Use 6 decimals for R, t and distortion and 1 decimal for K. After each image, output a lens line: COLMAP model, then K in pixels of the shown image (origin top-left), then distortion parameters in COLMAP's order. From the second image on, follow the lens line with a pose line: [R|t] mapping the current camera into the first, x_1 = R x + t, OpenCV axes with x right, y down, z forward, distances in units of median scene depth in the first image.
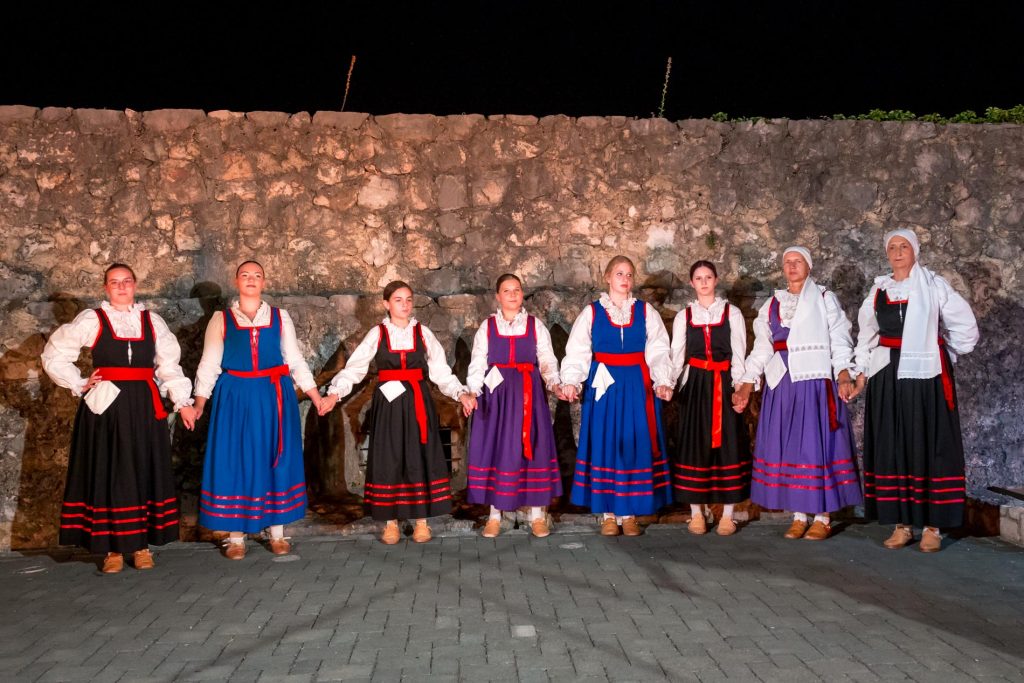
lens RADIAL K [[1070.4, 0, 525.8], [0, 1070.4, 342.0], [0, 0, 1]] dist [0.012077, -0.018831]
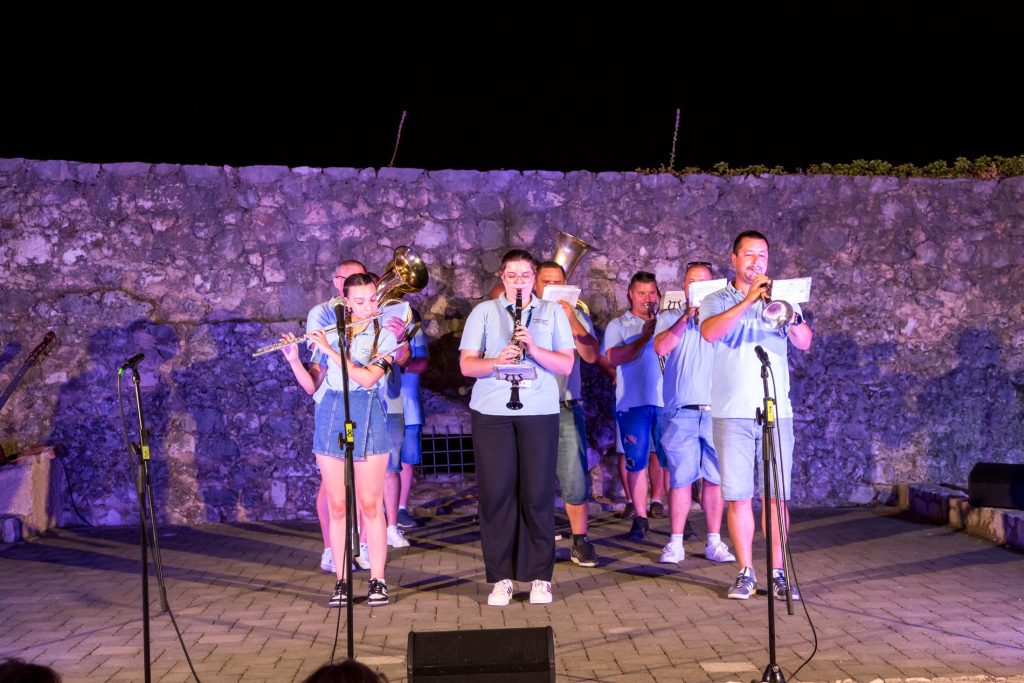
lens RADIAL K [[1449.1, 0, 513.2], [0, 1449.1, 339.2], [0, 0, 1]] dist [0.075690, -0.149356]
pose [[0.999778, 0.005972, -0.020226, -0.011872], [-0.006318, 0.999835, -0.017056, 0.005288], [0.020121, 0.017180, 0.999650, -0.625774]]
